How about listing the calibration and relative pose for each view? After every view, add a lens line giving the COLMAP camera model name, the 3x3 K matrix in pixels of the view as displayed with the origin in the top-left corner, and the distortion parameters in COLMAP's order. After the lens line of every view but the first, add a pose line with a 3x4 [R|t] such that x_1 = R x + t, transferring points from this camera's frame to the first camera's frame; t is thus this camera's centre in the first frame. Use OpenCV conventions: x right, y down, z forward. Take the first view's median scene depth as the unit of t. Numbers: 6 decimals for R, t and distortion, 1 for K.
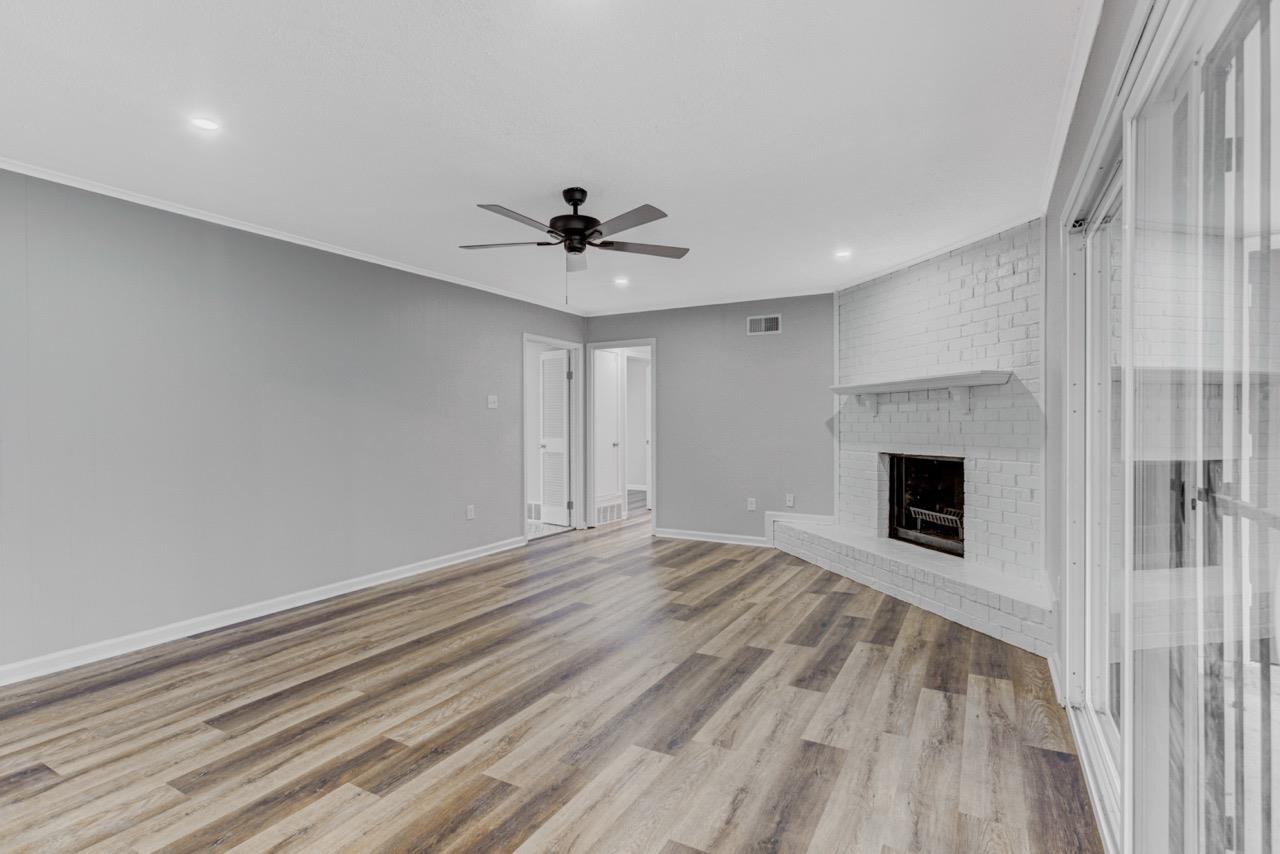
lens RADIAL K [[629.8, 0, 631.7], [0, 629.8, 426.7], [0, 0, 1]] dist [-0.018805, 0.000224]
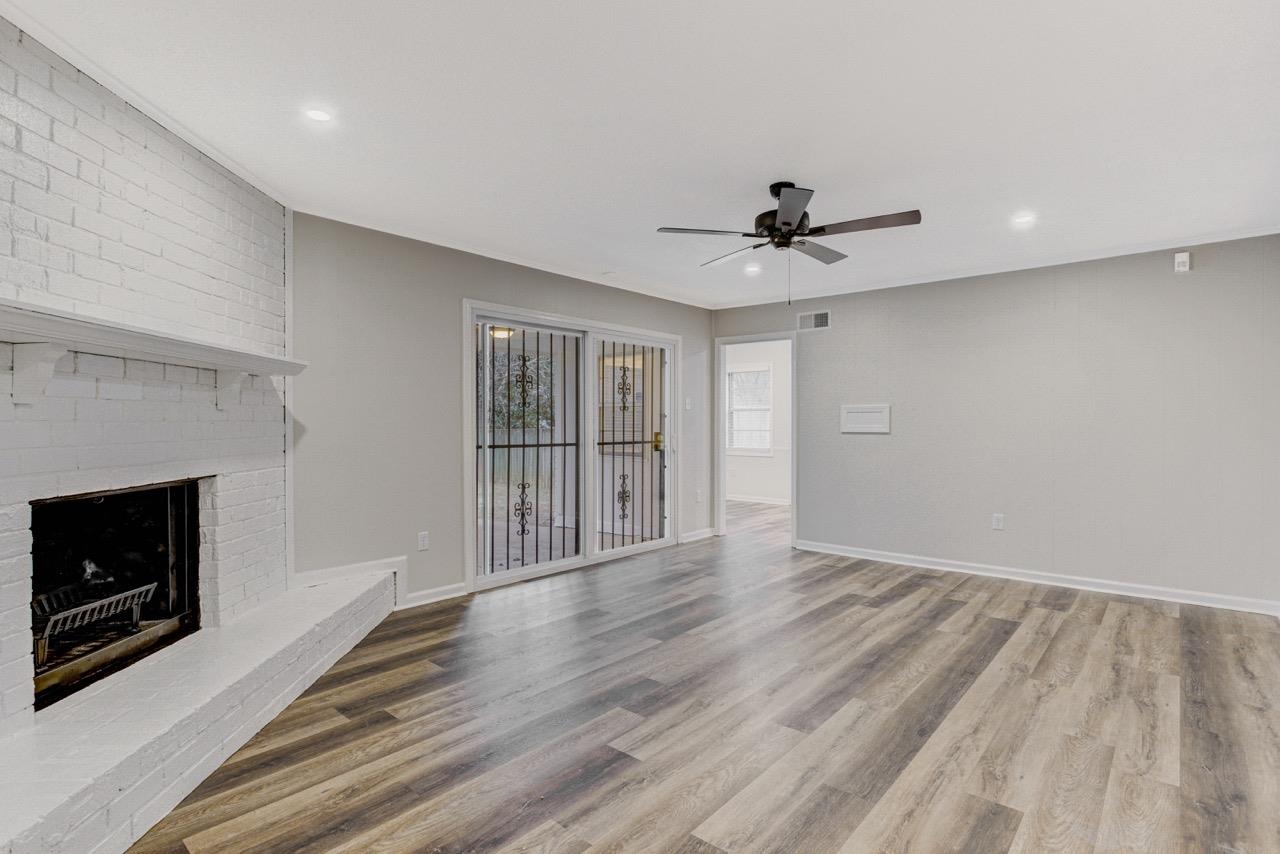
lens RADIAL K [[642.2, 0, 640.0], [0, 642.2, 427.0], [0, 0, 1]] dist [0.000384, 0.000445]
pose [[-0.982838, 0.001843, 0.184462, -0.053333], [0.002865, 0.999982, 0.005270, -0.004262], [-0.184449, 0.005708, -0.982826, 1.887504]]
